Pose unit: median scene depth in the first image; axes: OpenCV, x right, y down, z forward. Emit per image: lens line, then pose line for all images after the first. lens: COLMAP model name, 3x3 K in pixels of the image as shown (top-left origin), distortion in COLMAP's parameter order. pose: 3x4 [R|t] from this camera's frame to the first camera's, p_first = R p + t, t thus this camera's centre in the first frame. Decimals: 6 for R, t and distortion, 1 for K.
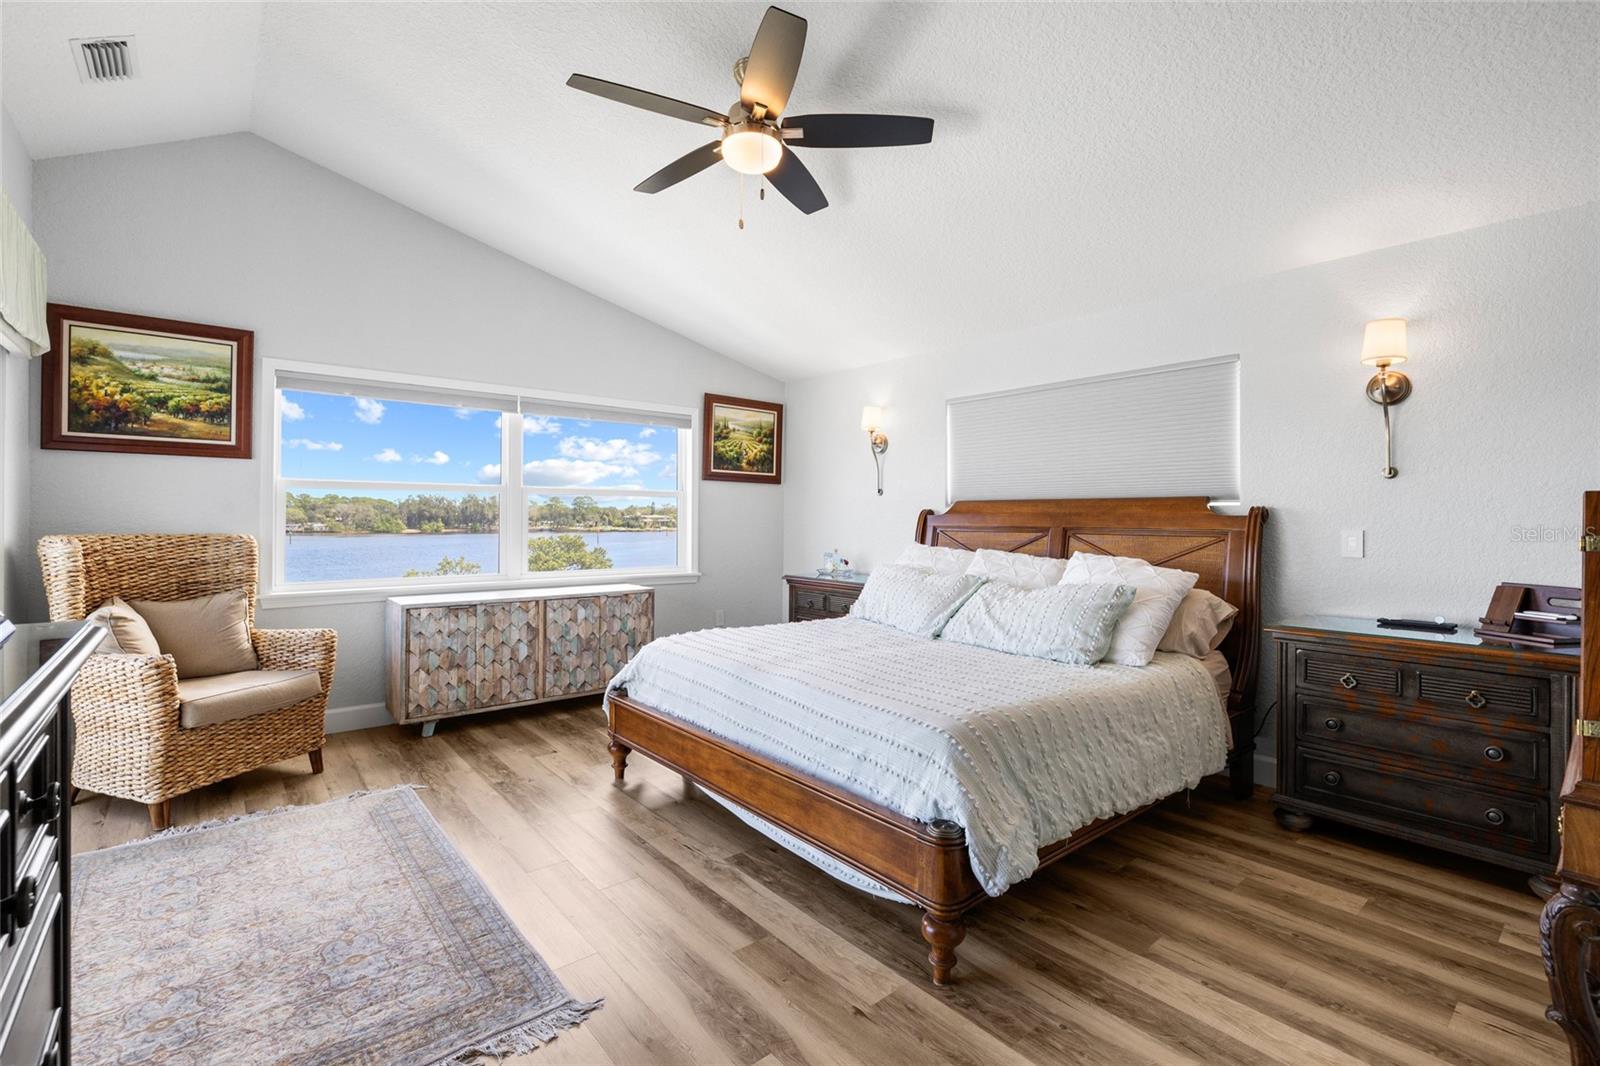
lens RADIAL K [[712.5, 0, 783.0], [0, 712.5, 524.9], [0, 0, 1]] dist [-0.009864, 0.002006]
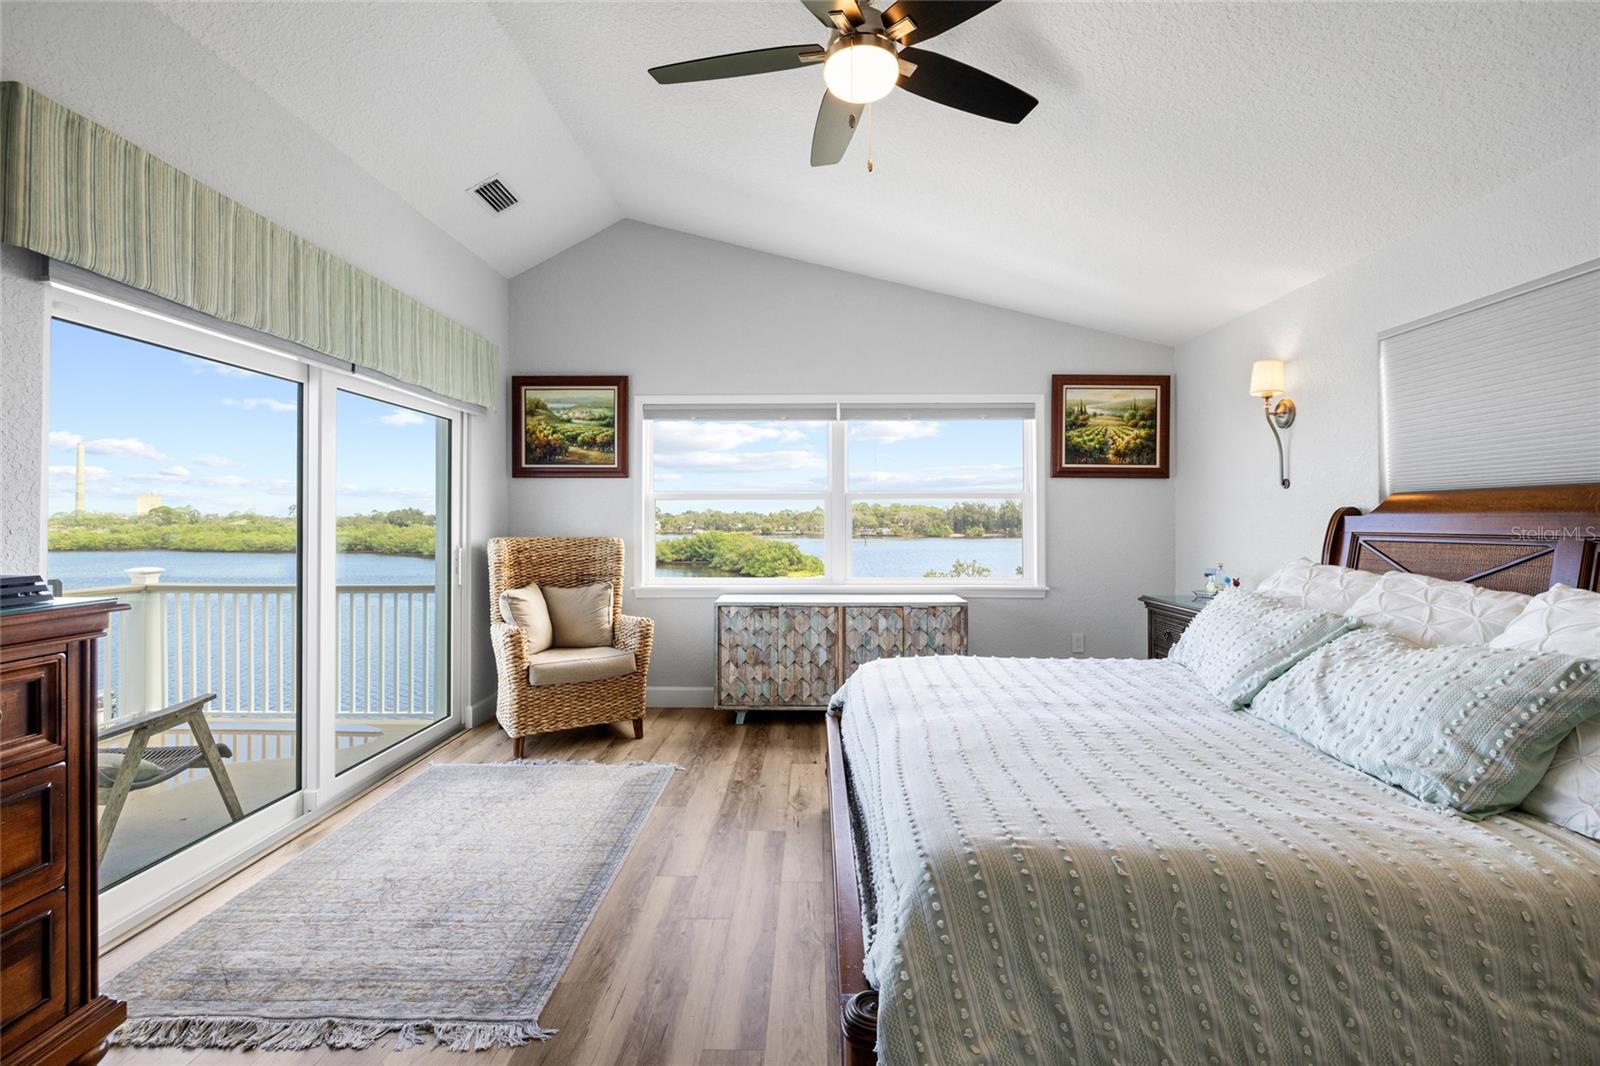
lens RADIAL K [[712.5, 0, 808.2], [0, 712.5, 522.1], [0, 0, 1]] dist [-0.009864, 0.002006]
pose [[0.765524, -0.006131, -0.643378, 0.324341], [-0.000863, 0.999944, -0.010555, -0.001650], [0.643406, 0.008635, 0.765476, 0.257434]]
